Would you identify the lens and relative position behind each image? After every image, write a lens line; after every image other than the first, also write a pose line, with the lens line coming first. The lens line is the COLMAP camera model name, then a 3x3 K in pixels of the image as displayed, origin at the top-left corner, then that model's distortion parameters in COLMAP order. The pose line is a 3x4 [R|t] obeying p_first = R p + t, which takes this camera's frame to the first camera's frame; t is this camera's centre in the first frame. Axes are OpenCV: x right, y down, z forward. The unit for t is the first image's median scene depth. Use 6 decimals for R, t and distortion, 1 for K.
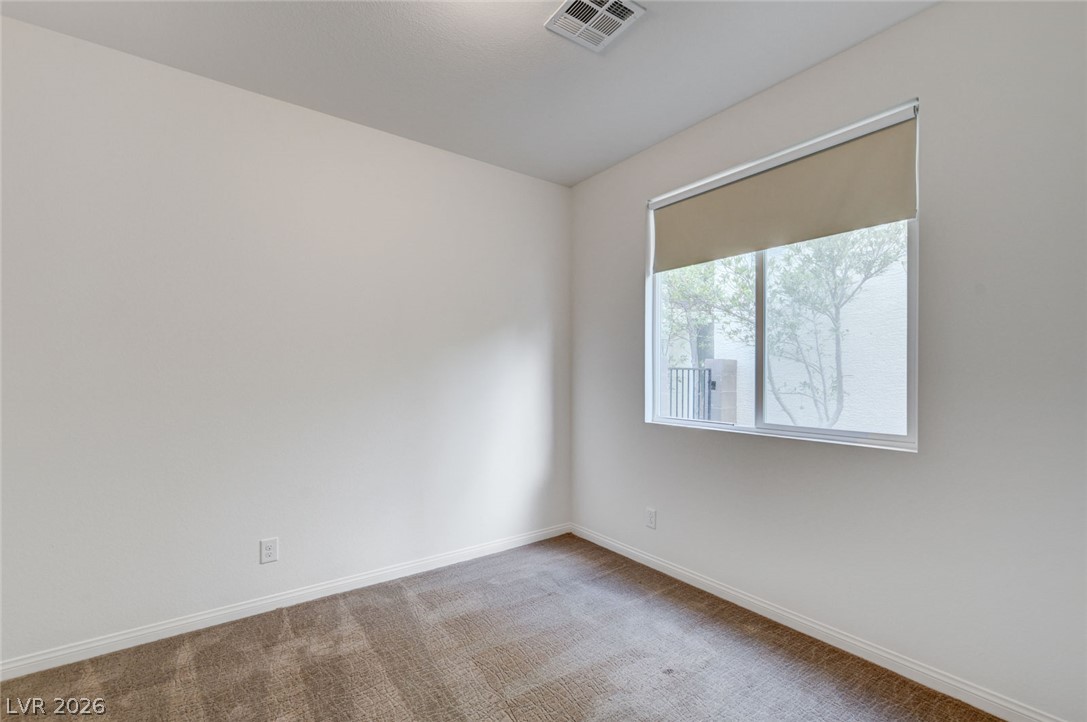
lens RADIAL K [[483.2, 0, 547.4], [0, 483.2, 375.5], [0, 0, 1]] dist [0.001832, 0.000068]
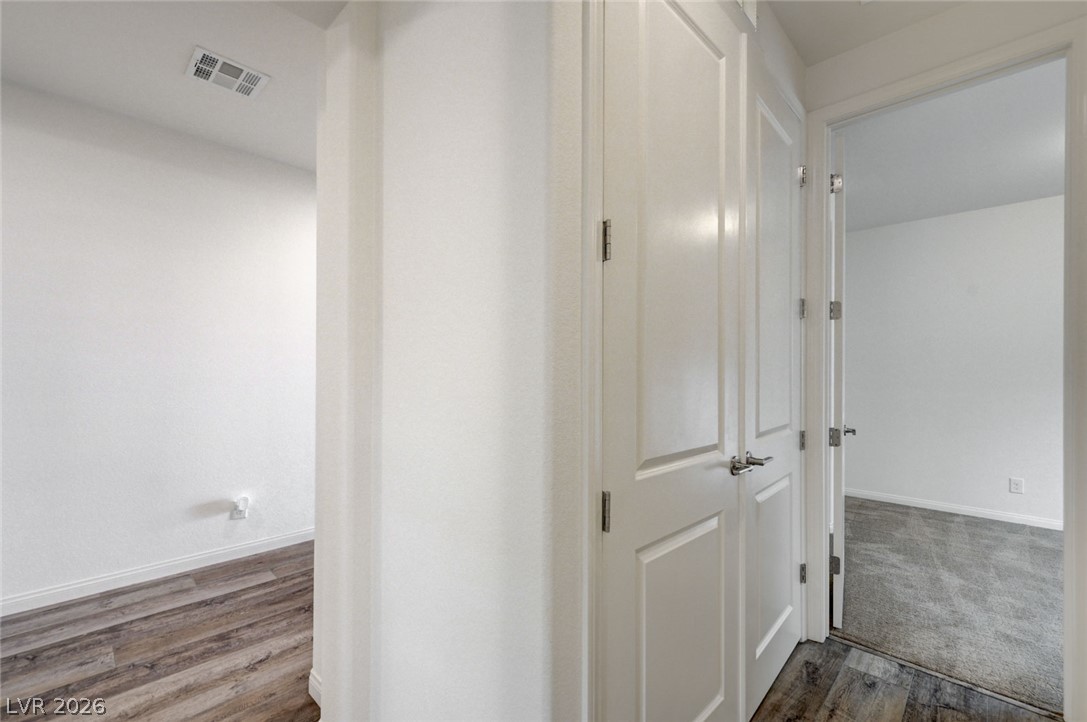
lens RADIAL K [[483.2, 0, 547.4], [0, 483.2, 375.5], [0, 0, 1]] dist [0.001832, 0.000068]
pose [[0.207594, 0.000090, -0.978215, 0.636538], [-0.006547, 0.999978, -0.001297, 0.016427], [0.978193, 0.006674, 0.207590, -0.805668]]
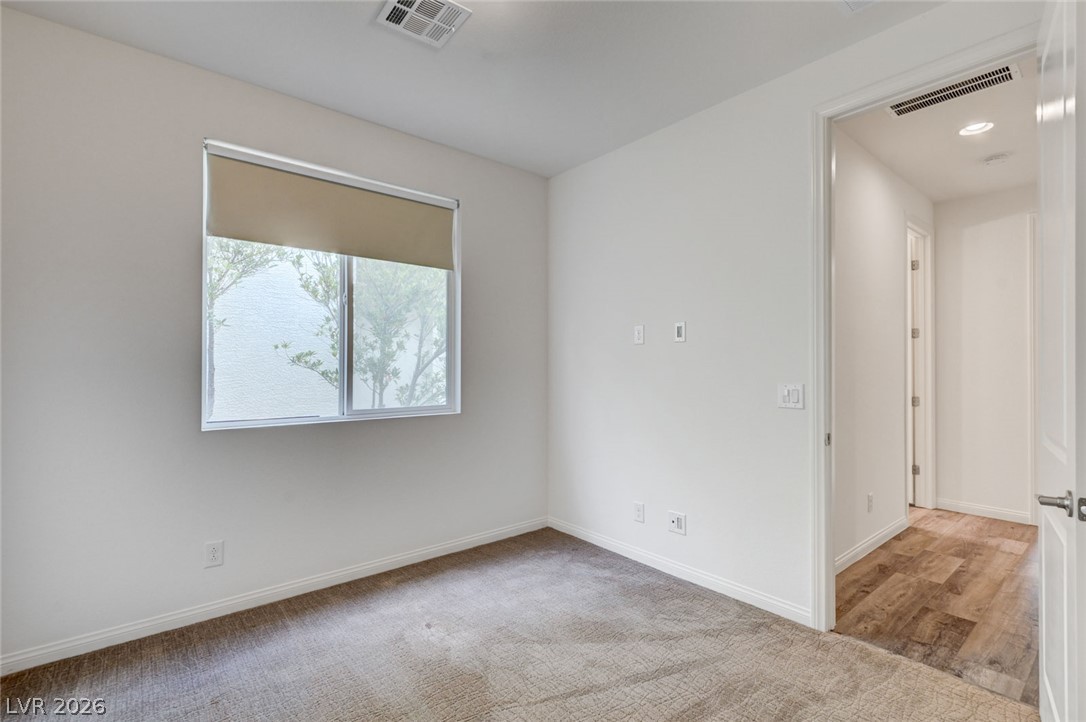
lens RADIAL K [[504.3, 0, 543.0], [0, 504.3, 361.0], [0, 0, 1]] dist [0.002182, 0.000088]
pose [[-0.083663, 0.005372, 0.996480, -0.778796], [0.003877, 0.999980, -0.005065, -0.006086], [-0.996487, 0.003440, -0.083682, 0.667872]]
